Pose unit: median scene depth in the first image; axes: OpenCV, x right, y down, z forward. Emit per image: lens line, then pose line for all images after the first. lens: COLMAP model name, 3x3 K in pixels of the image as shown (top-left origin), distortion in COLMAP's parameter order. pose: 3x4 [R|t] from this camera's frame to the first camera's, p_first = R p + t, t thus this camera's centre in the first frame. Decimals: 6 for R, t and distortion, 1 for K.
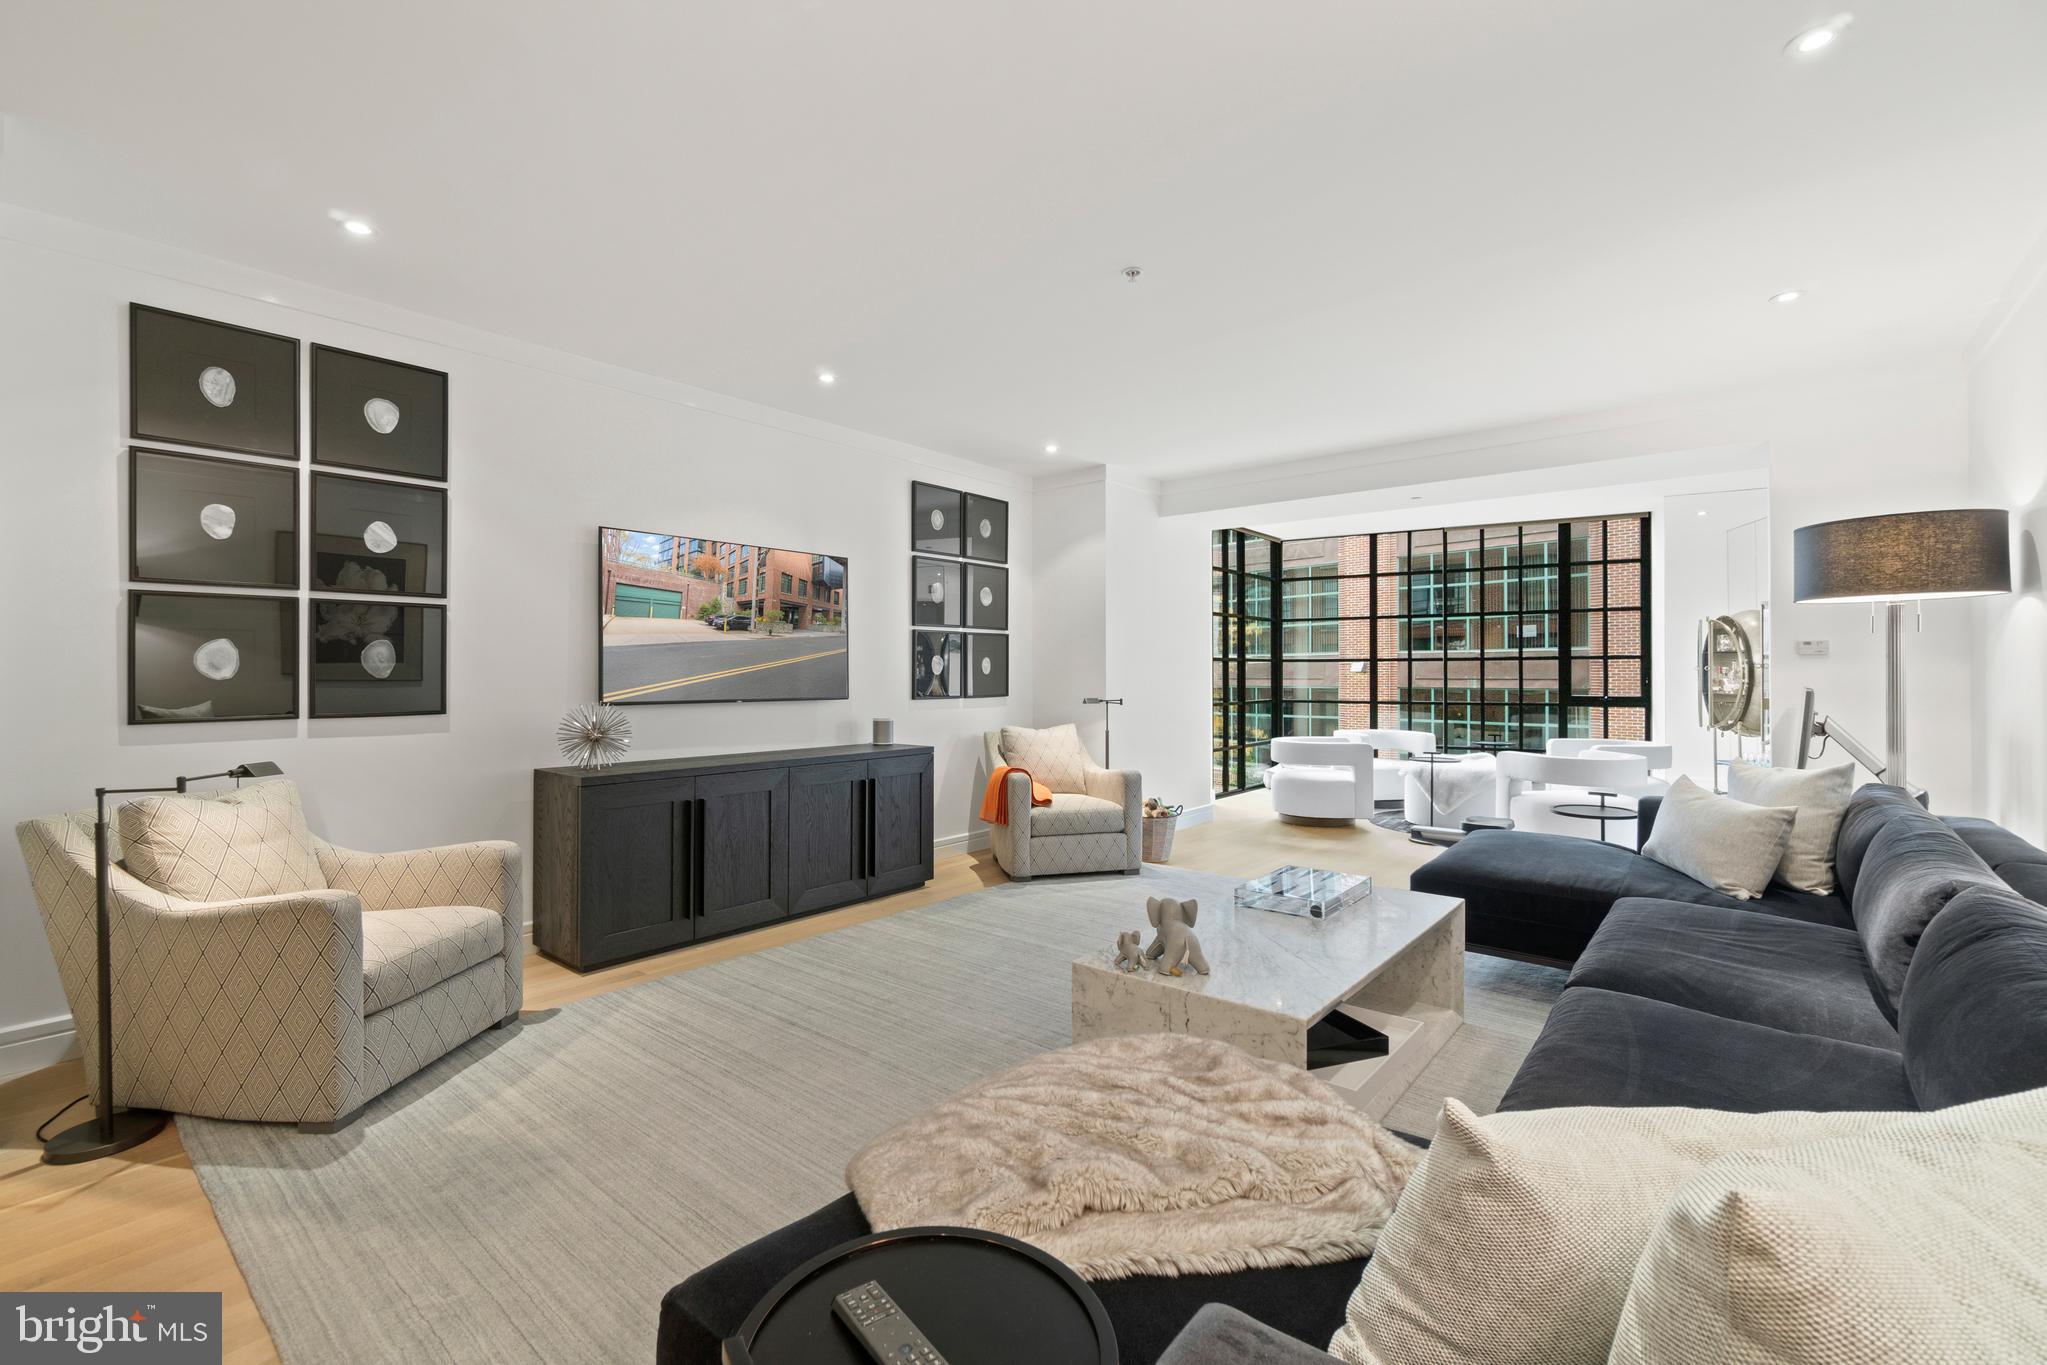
lens RADIAL K [[885.4, 0, 1017.3], [0, 885.4, 657.2], [0, 0, 1]] dist [-0.011862, 0.000238]
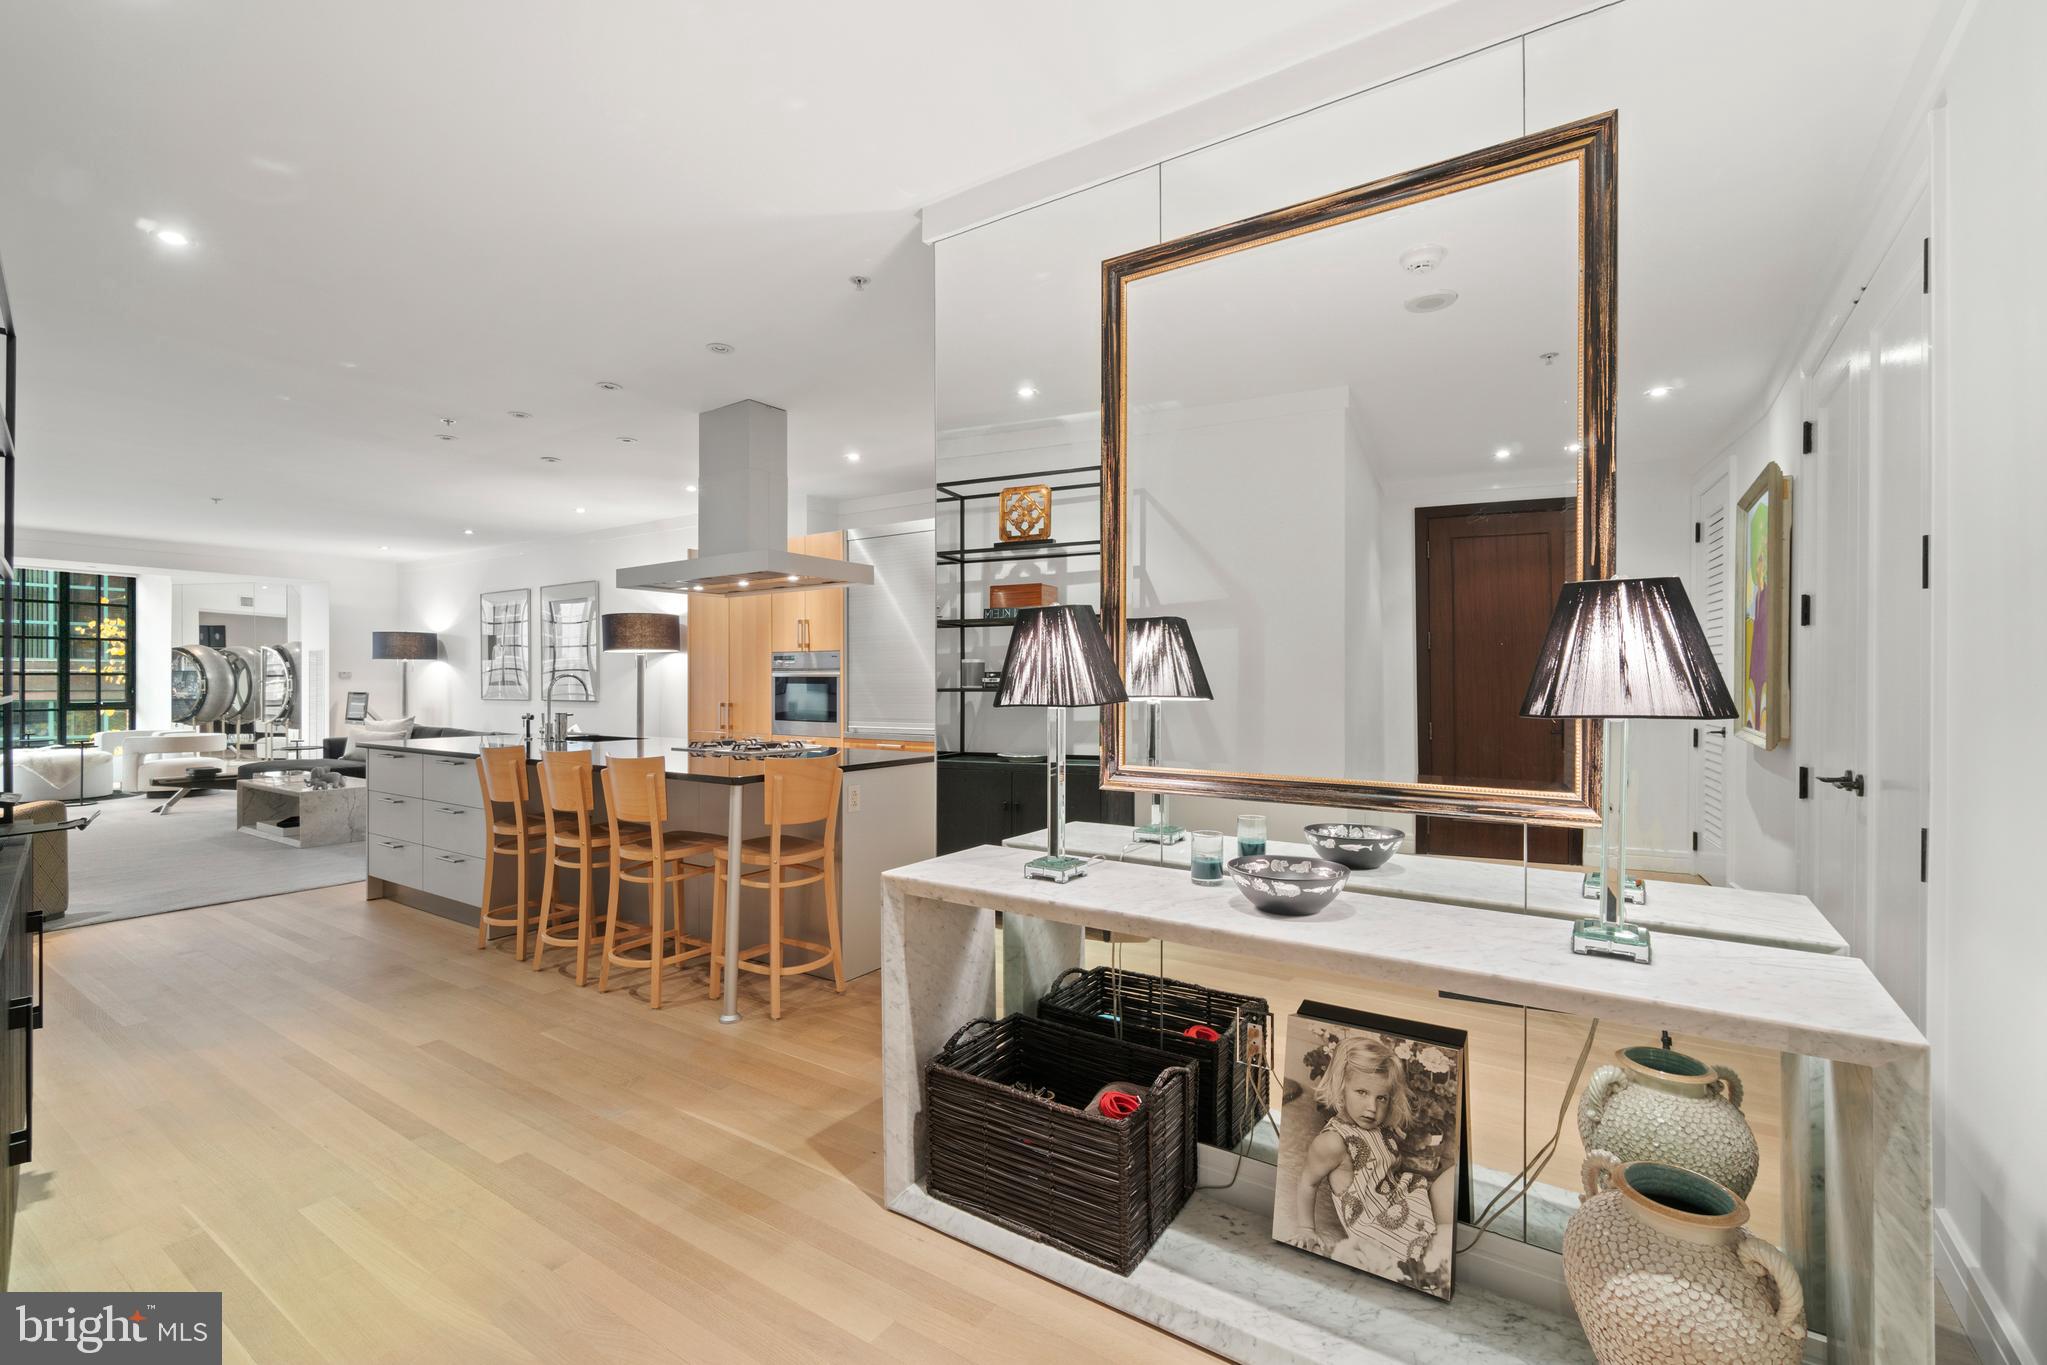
lens RADIAL K [[886.7, 0, 1018.4], [0, 886.7, 675.4], [0, 0, 1]] dist [0.000346, -0.000694]
pose [[-0.107703, 0.005892, 0.994166, -1.389294], [-0.016937, 0.999826, -0.007761, -0.018143], [-0.994039, -0.017674, -0.107584, -0.452773]]
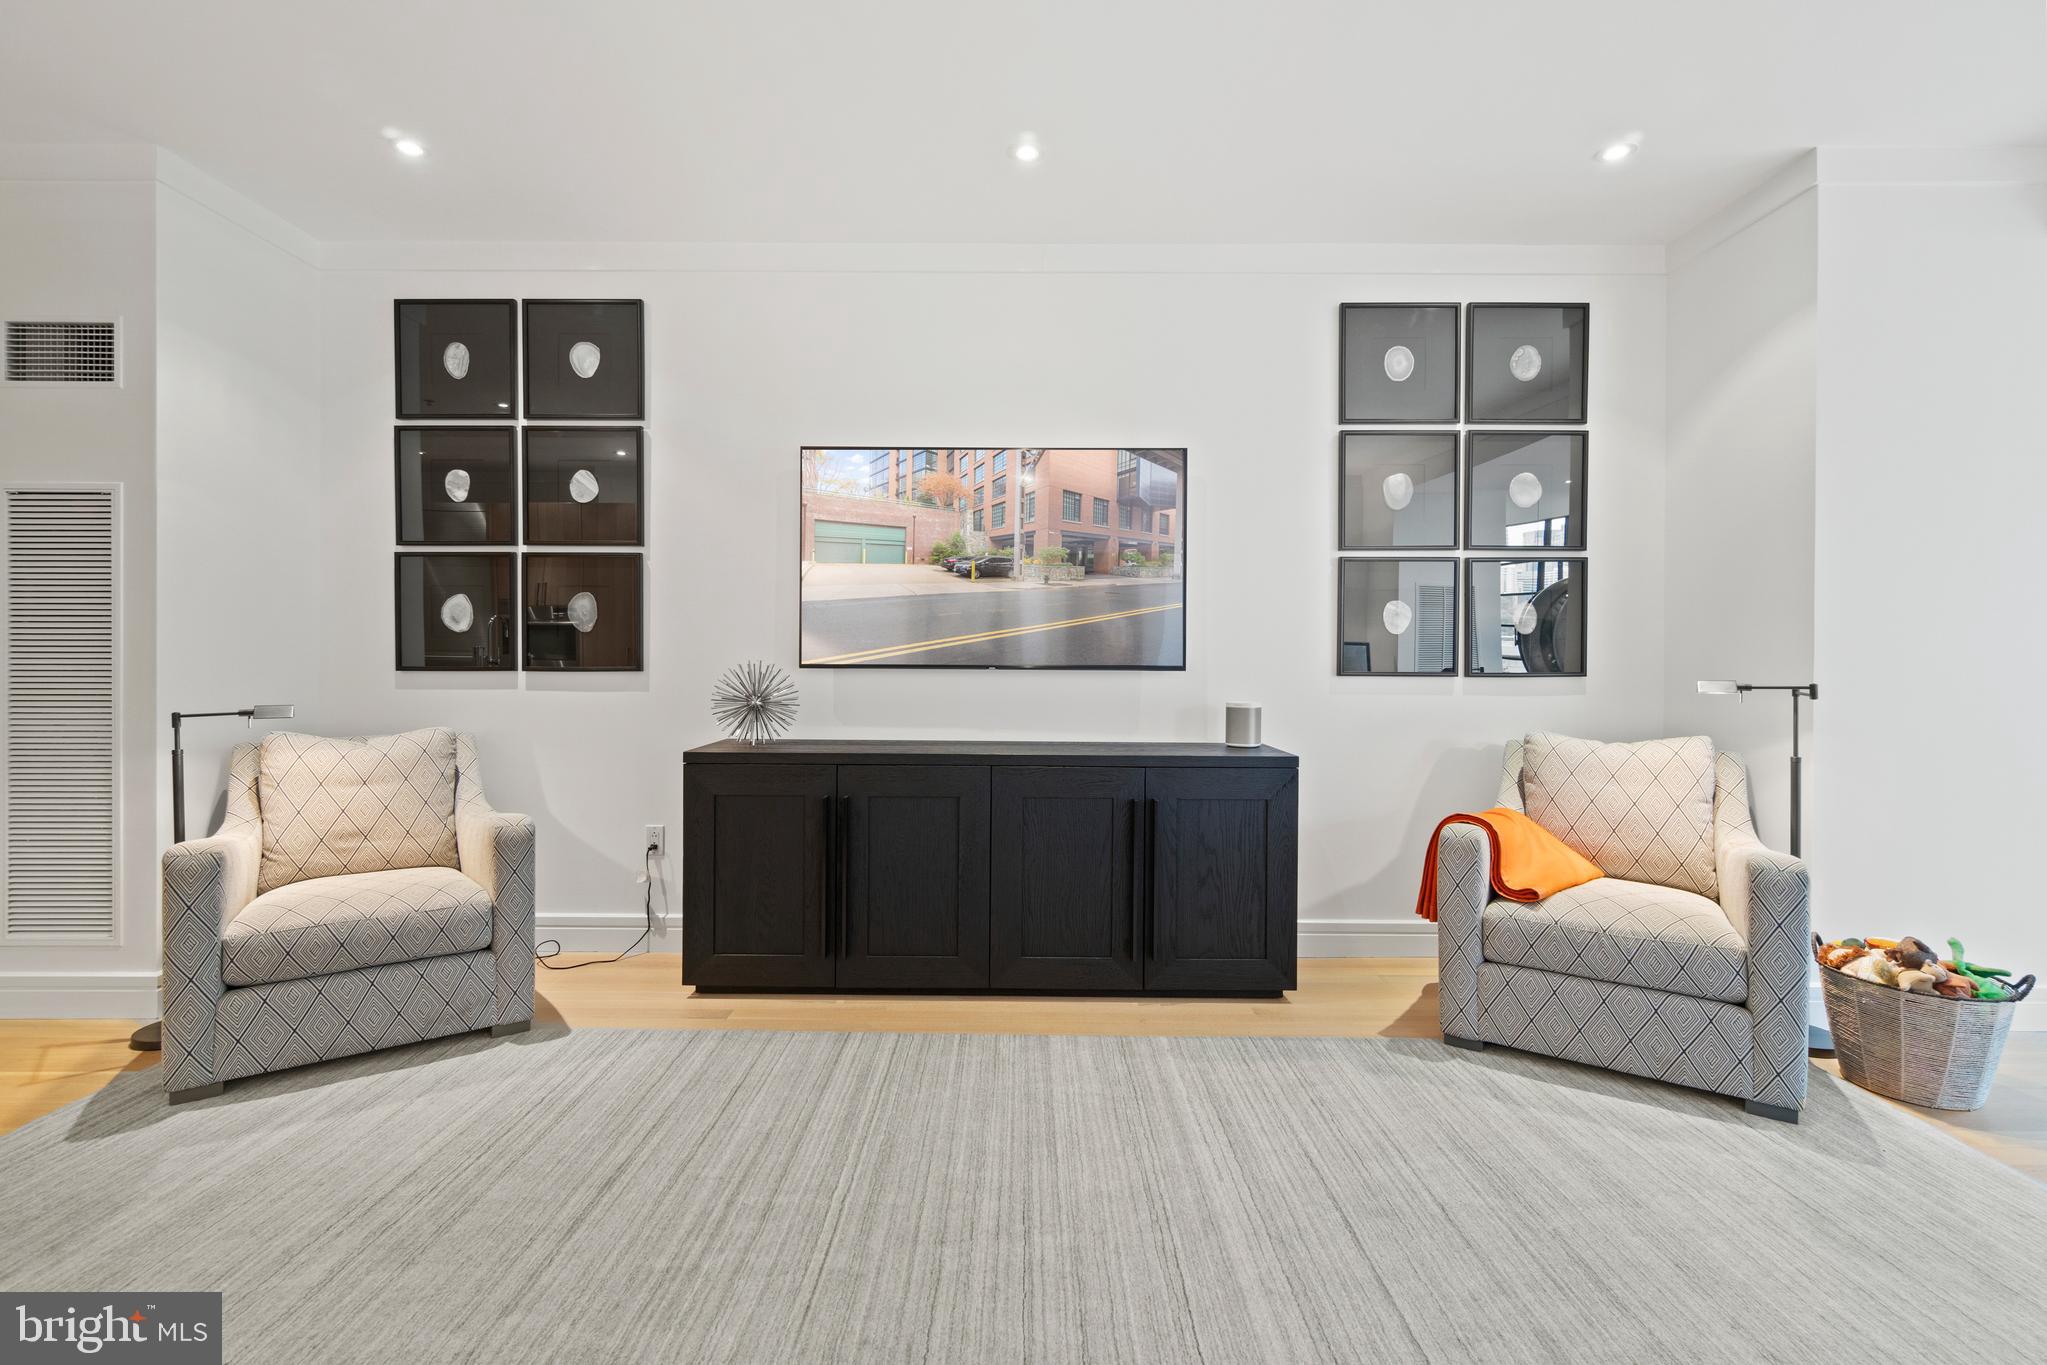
lens RADIAL K [[906.5, 0, 1026.5], [0, 906.5, 683.1], [0, 0, 1]] dist [-0.005108, -0.000227]
pose [[0.658768, 0.029796, -0.751756, 0.235911], [-0.004536, 0.999355, 0.035634, 0.027280], [0.752333, -0.020065, 0.658478, 0.484072]]
